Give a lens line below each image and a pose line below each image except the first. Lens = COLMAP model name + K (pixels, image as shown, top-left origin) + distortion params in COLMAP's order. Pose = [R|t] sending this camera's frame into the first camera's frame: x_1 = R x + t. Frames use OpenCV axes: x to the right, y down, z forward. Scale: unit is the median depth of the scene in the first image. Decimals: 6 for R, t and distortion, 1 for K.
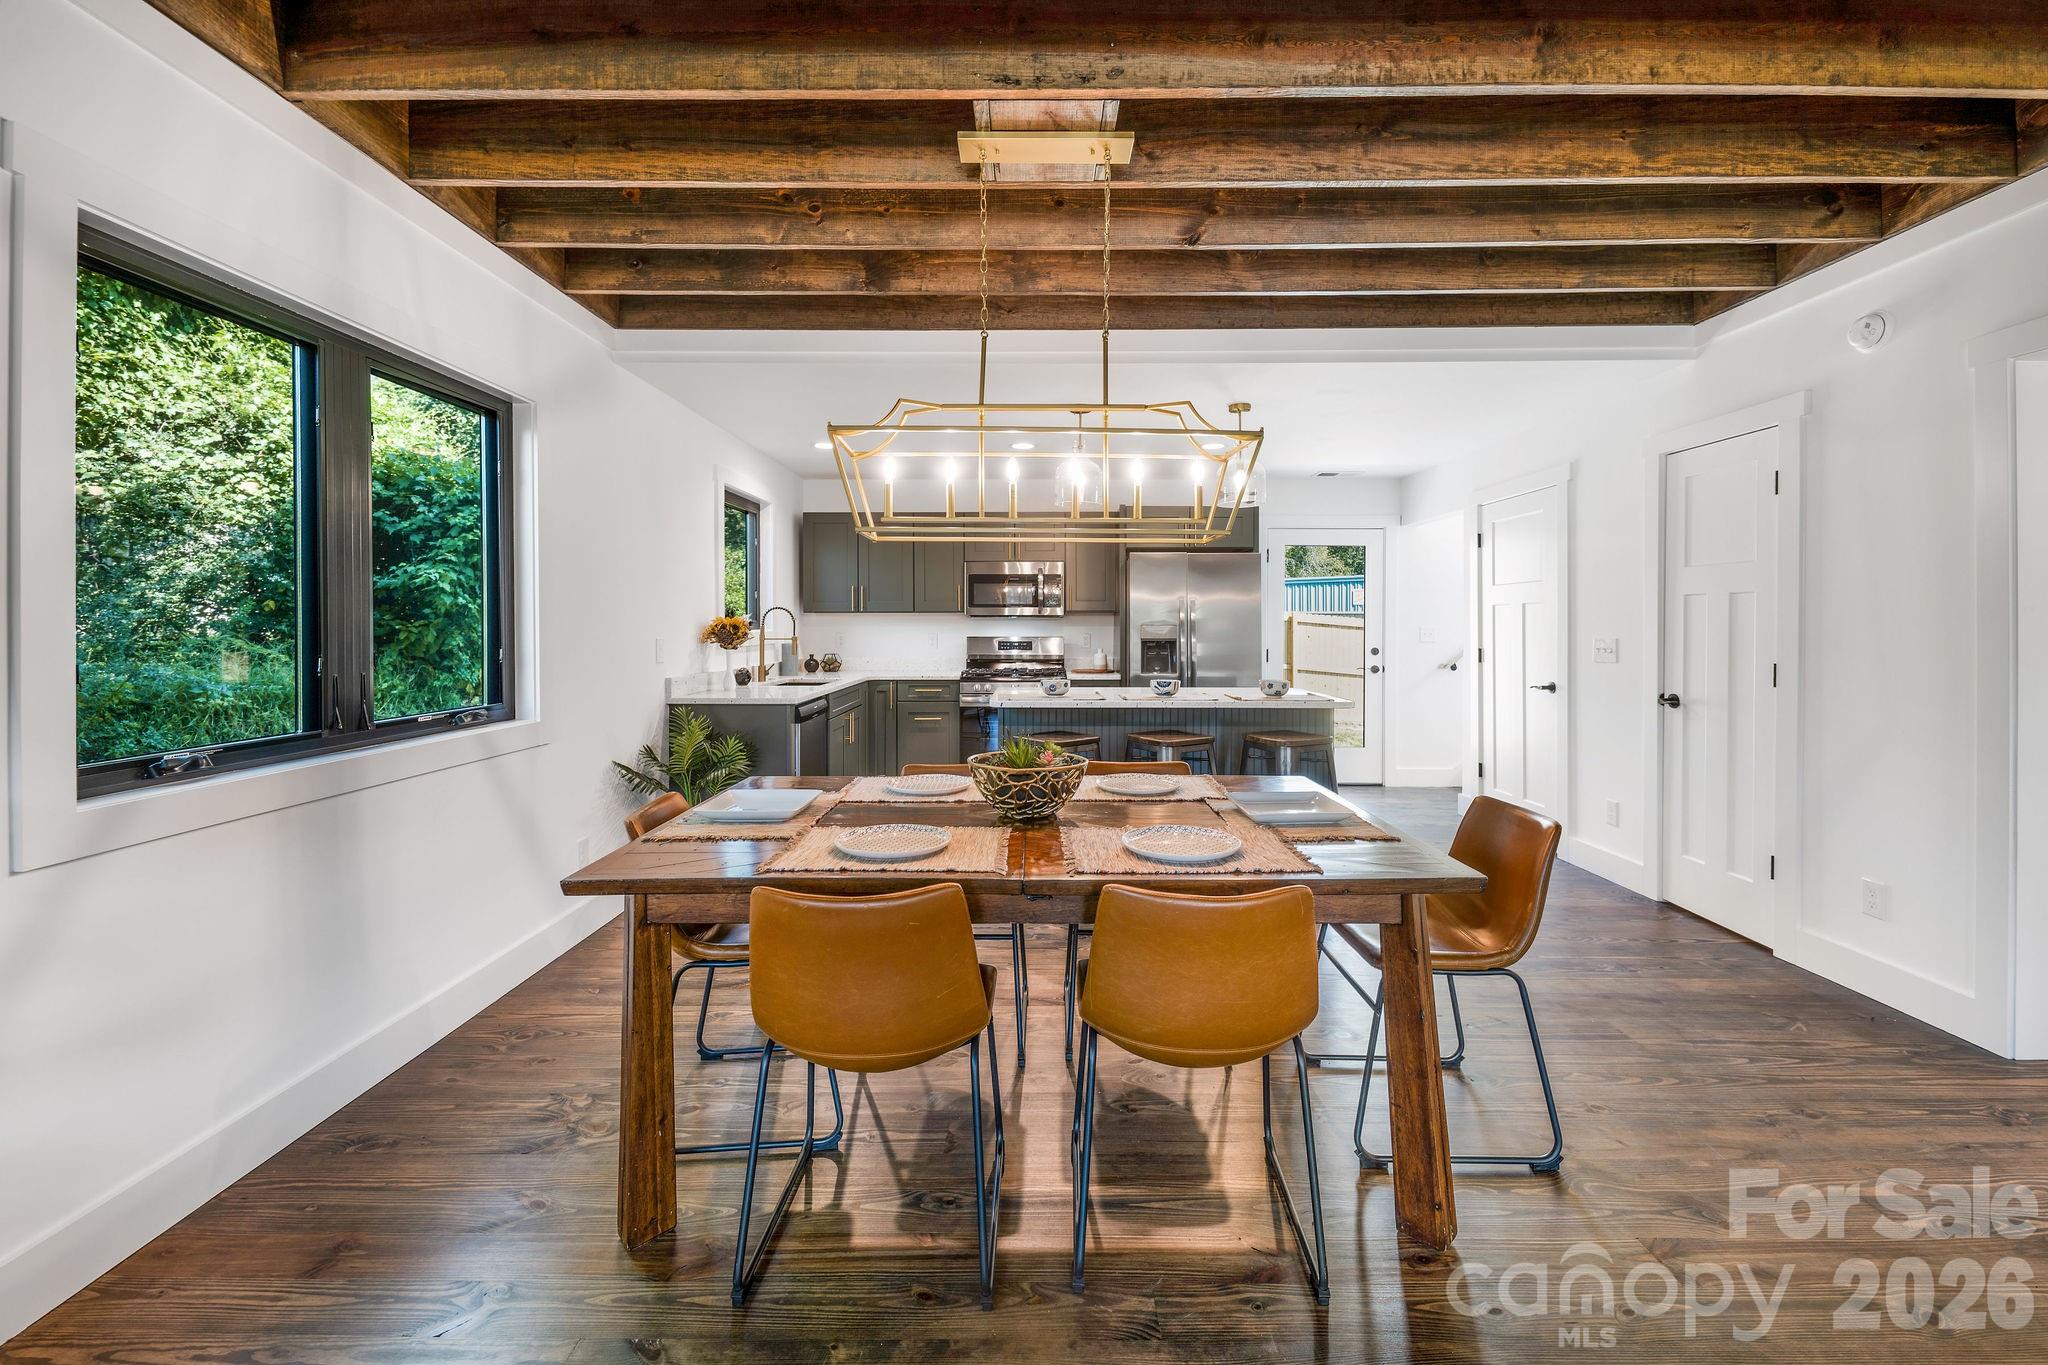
lens RADIAL K [[854.1, 0, 985.5], [0, 854.1, 626.6], [0, 0, 1]] dist [-0.000749, 0.000159]
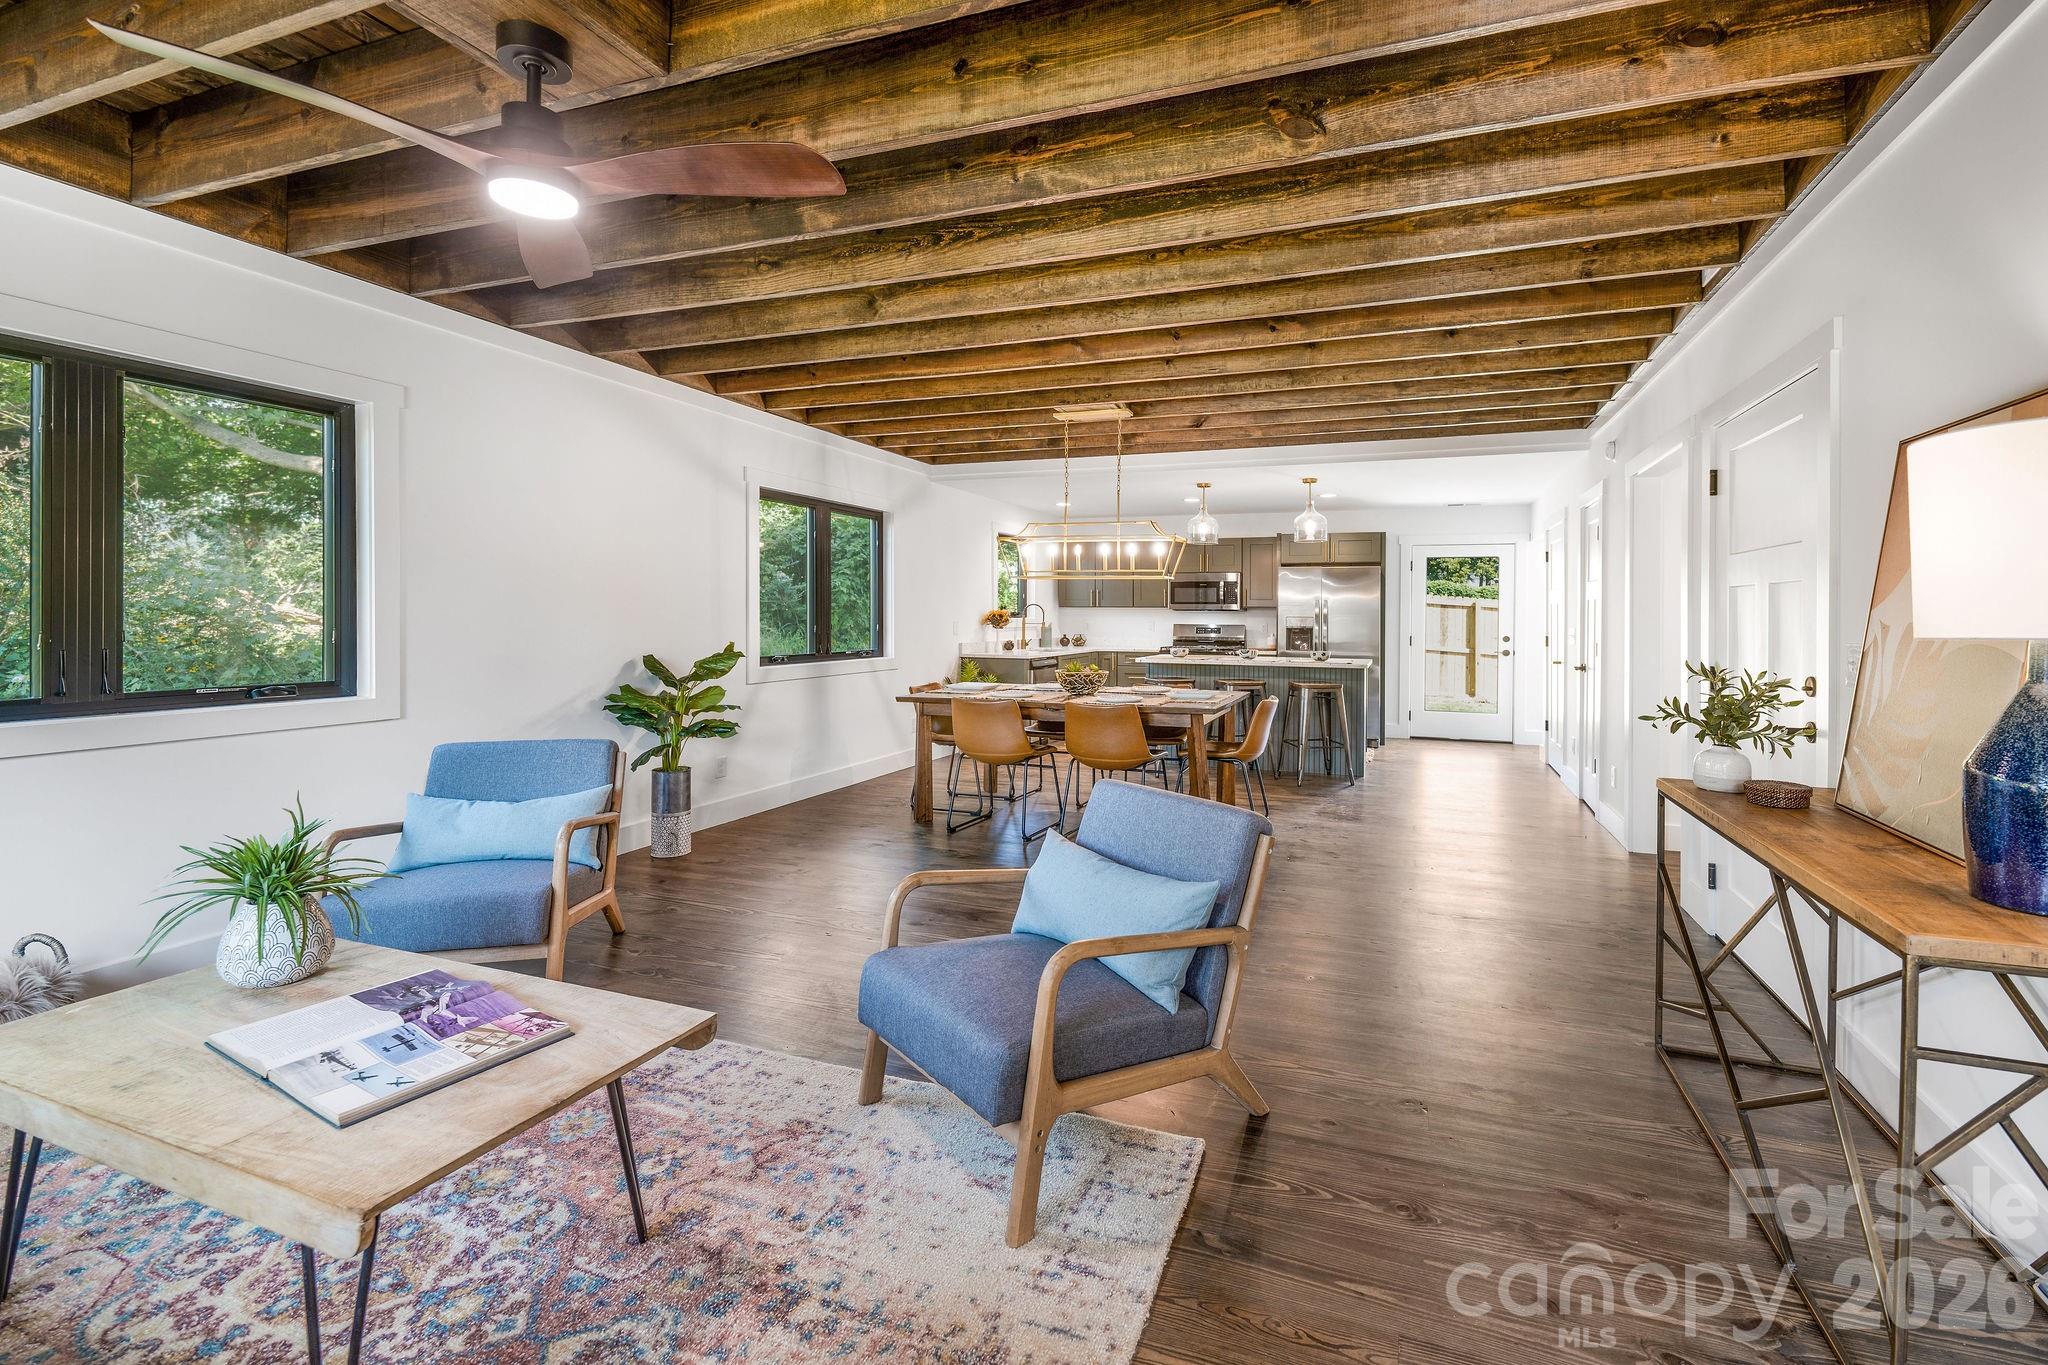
lens RADIAL K [[799.6, 0, 984.7], [0, 799.6, 616.8], [0, 0, 1]] dist [0.028085, -0.011819]
pose [[0.913889, 0.005614, -0.405925, 0.279661], [-0.006481, 0.999979, -0.000762, 0.002812], [0.405912, 0.003327, 0.913906, -0.419406]]
